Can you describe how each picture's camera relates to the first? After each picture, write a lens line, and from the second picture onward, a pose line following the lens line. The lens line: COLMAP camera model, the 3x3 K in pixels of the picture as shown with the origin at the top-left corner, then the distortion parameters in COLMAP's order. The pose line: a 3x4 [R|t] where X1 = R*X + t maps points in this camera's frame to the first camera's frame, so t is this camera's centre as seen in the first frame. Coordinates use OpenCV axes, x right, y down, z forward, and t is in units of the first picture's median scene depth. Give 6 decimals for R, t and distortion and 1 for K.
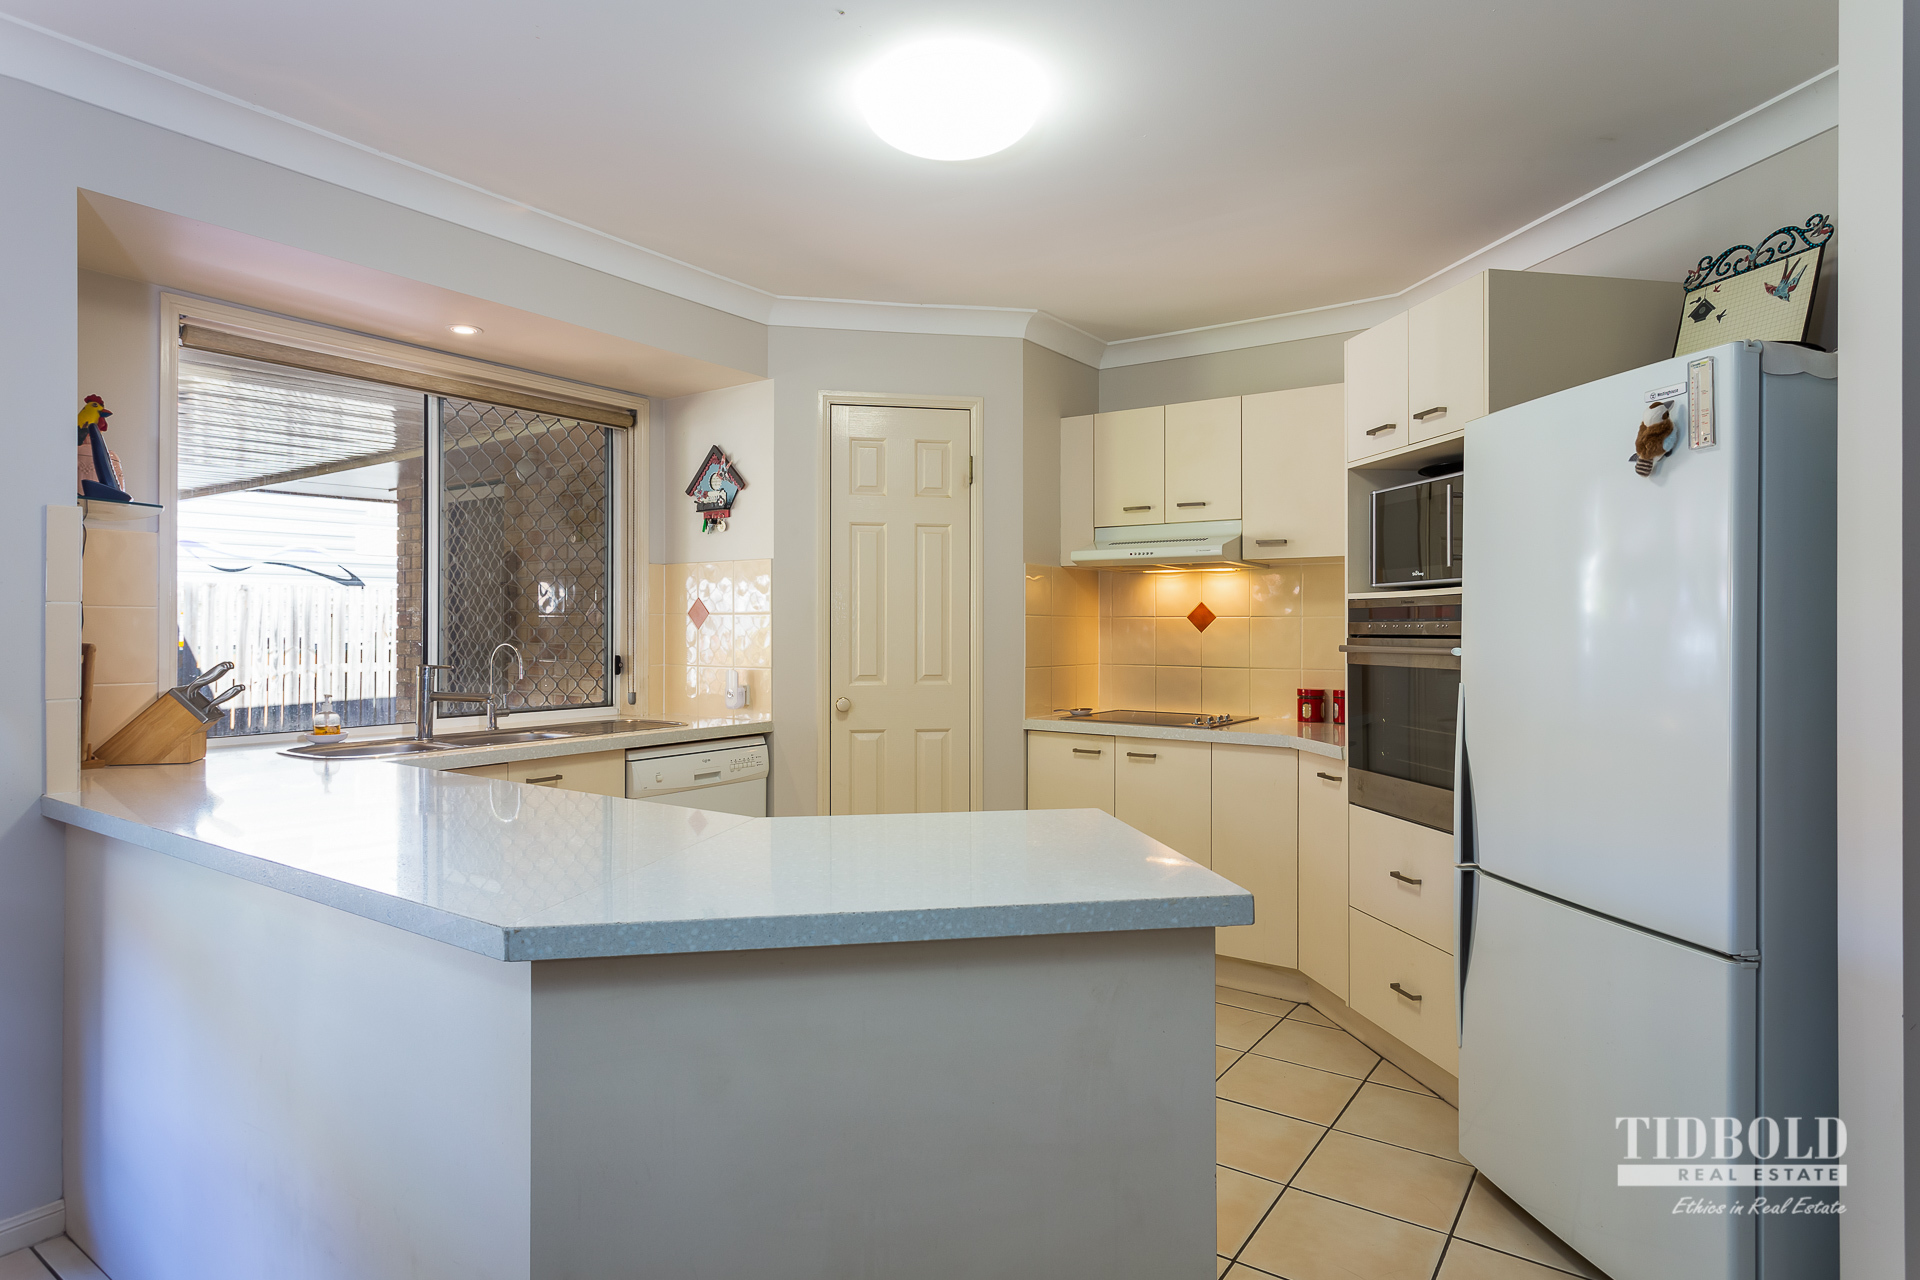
lens RADIAL K [[1050.3, 0, 963.9], [0, 1050.3, 633.7], [0, 0, 1]] dist [0.004509, 0.001330]
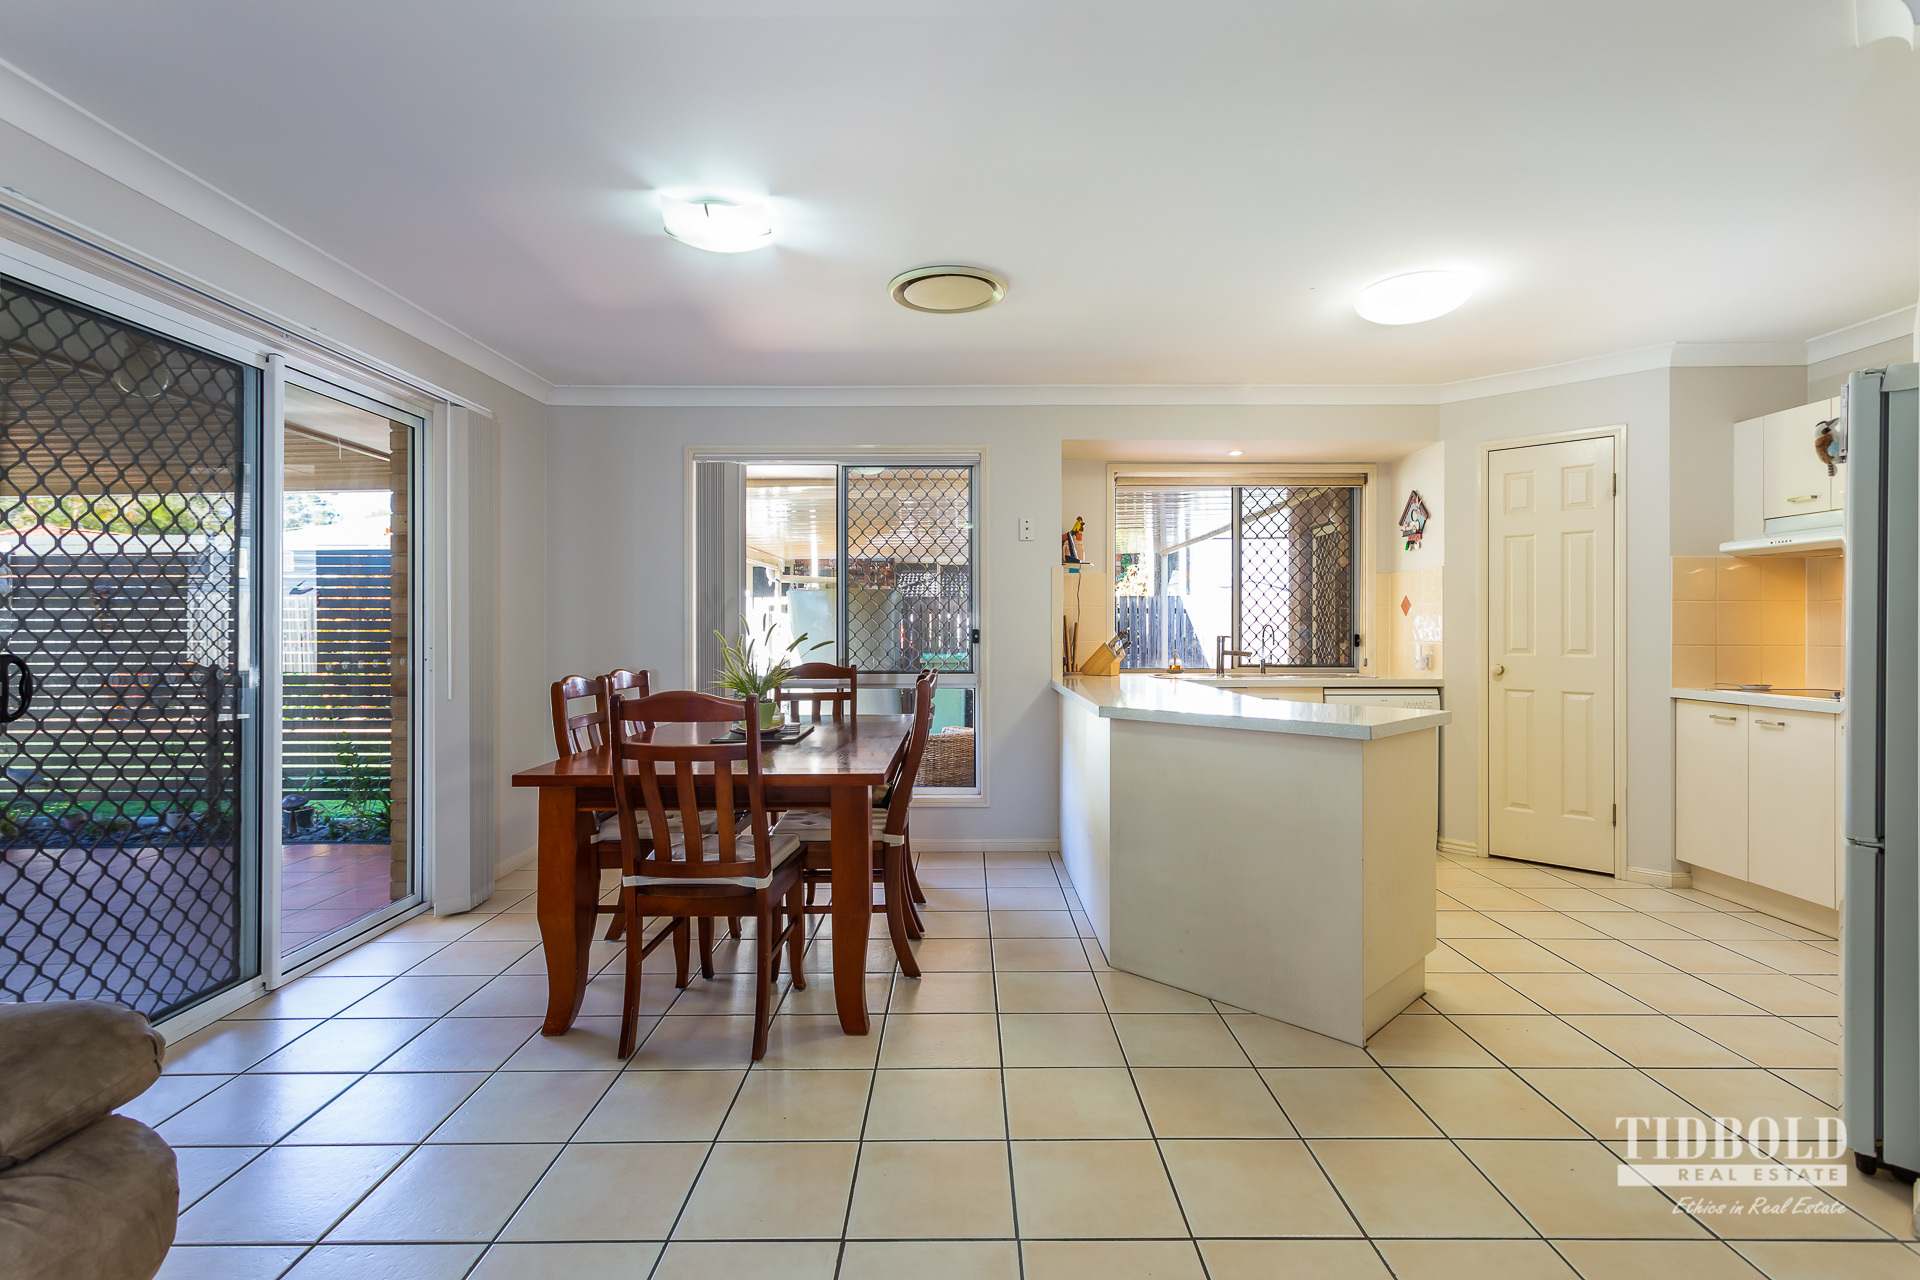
lens RADIAL K [[916.0, 0, 959.6], [0, 916.0, 630.5], [0, 0, 1]] dist [-0.002786, -0.000741]
pose [[0.570323, -0.001227, -0.821420, 0.454952], [-0.005016, 0.999975, -0.004976, 0.025476], [0.821405, 0.006958, 0.570303, -0.248336]]
